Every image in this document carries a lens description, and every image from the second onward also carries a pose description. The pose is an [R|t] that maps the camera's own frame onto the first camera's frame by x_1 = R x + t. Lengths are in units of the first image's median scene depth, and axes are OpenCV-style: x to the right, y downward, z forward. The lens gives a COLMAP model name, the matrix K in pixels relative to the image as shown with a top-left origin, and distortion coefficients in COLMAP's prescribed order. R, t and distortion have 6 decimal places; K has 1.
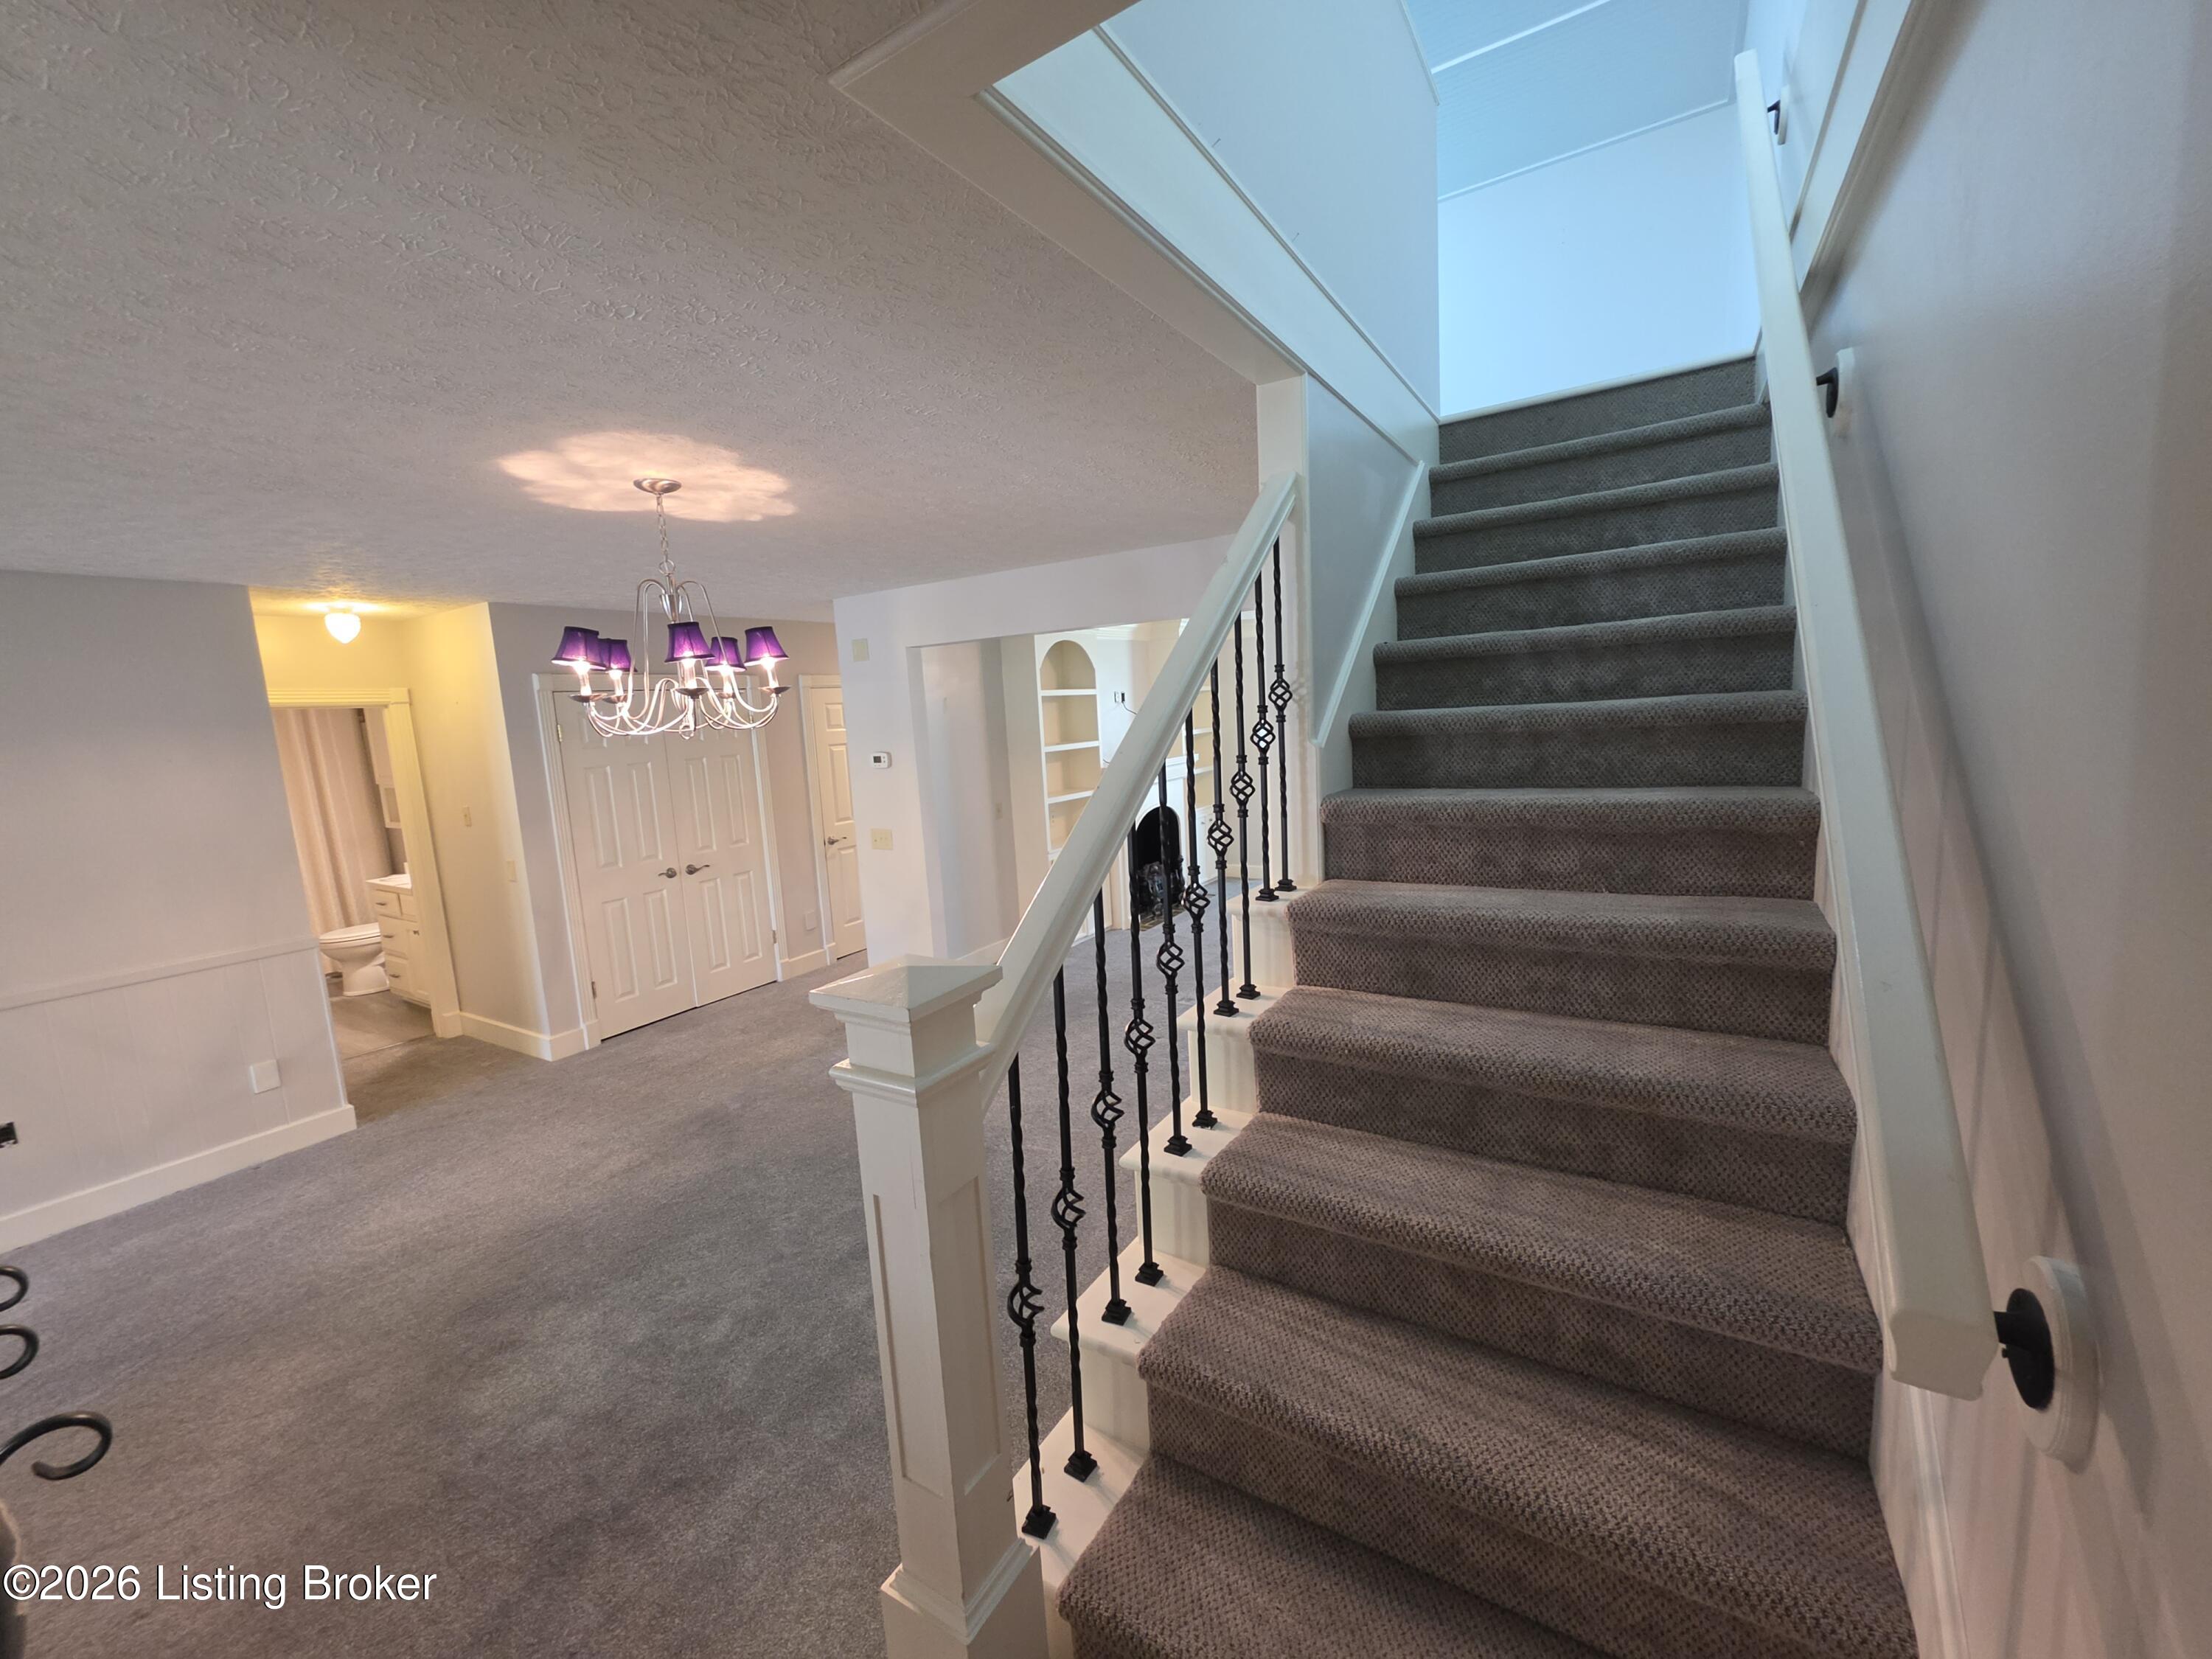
lens RADIAL K [[879.6, 0, 1111.4], [0, 879.6, 828.4], [0, 0, 1]] dist [-0.001900, -0.000019]
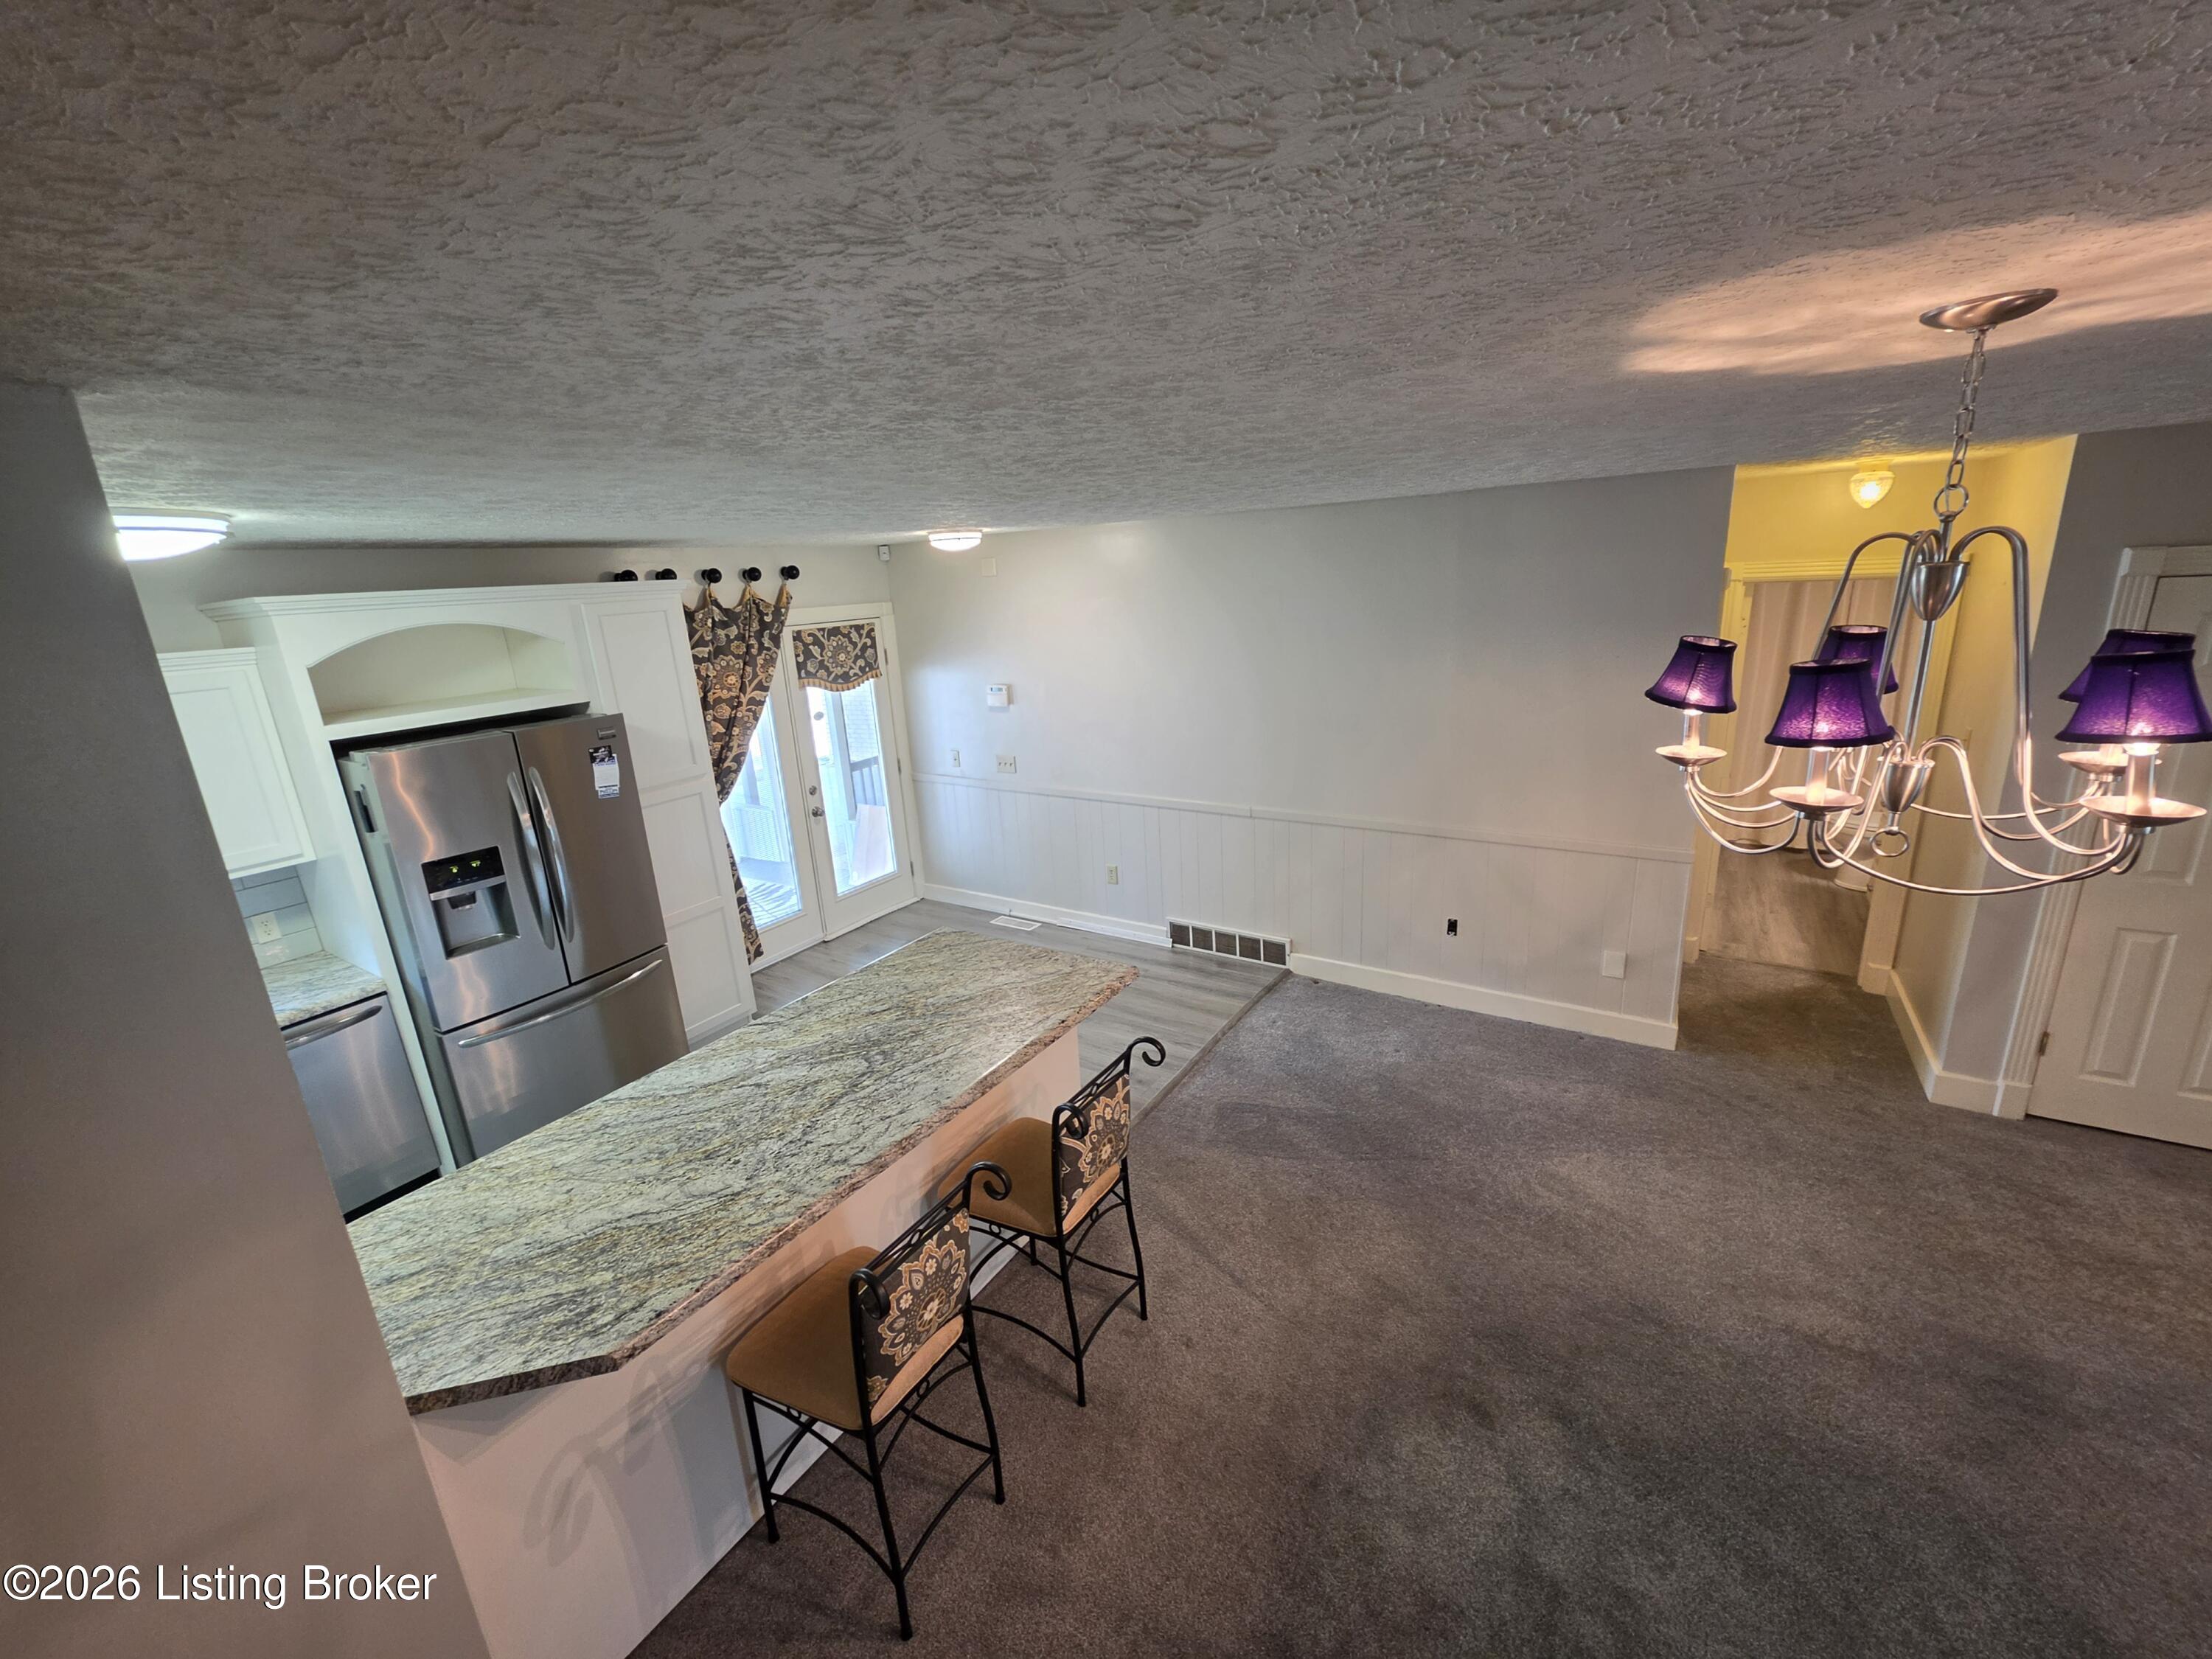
lens RADIAL K [[892.0, 0, 1100.5], [0, 892.0, 820.9], [0, 0, 1]] dist [-0.002509, 0.000231]
pose [[-0.017278, 0.316518, -0.948429, -0.002423], [-0.081964, 0.944930, 0.316844, -0.127697], [0.996486, 0.083211, 0.009616, 0.287579]]
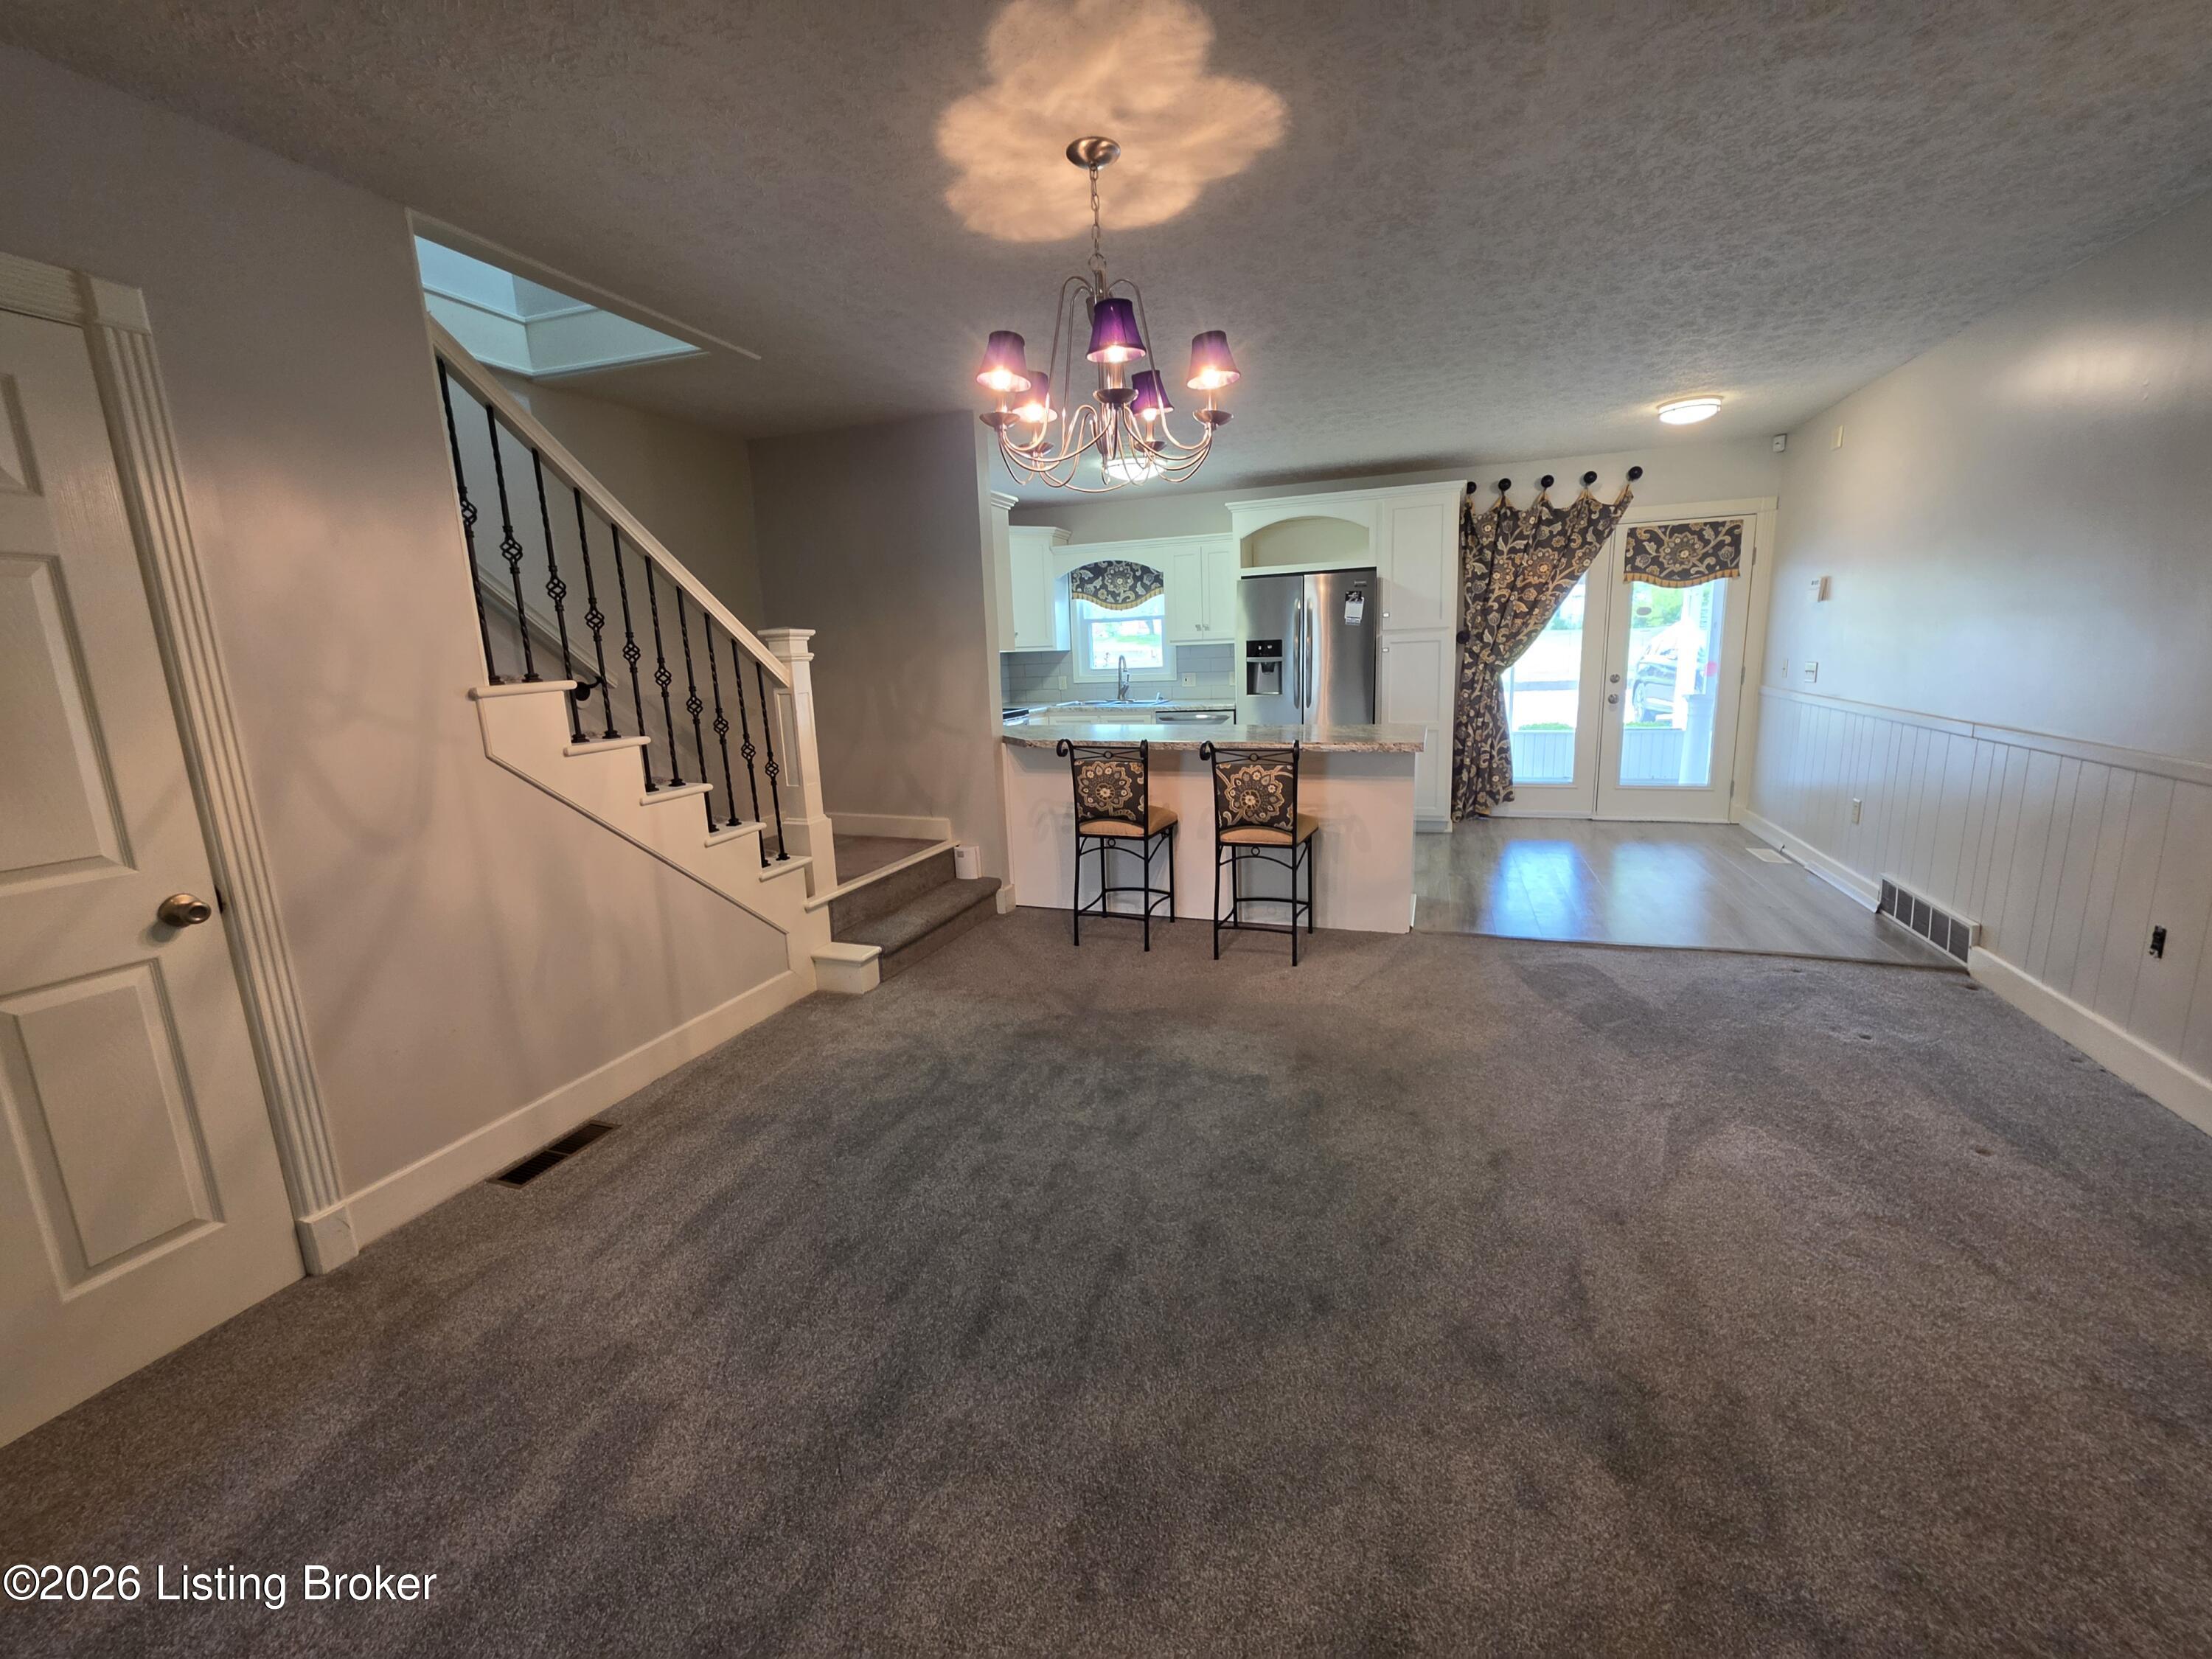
lens RADIAL K [[891.5, 0, 1114.2], [0, 891.5, 822.5], [0, 0, 1]] dist [-0.000409, 0.000192]
pose [[-0.974391, 0.128048, -0.184838, -0.154738], [0.059782, 0.939956, 0.336018, -0.043942], [0.216766, 0.316363, -0.923540, 0.980497]]
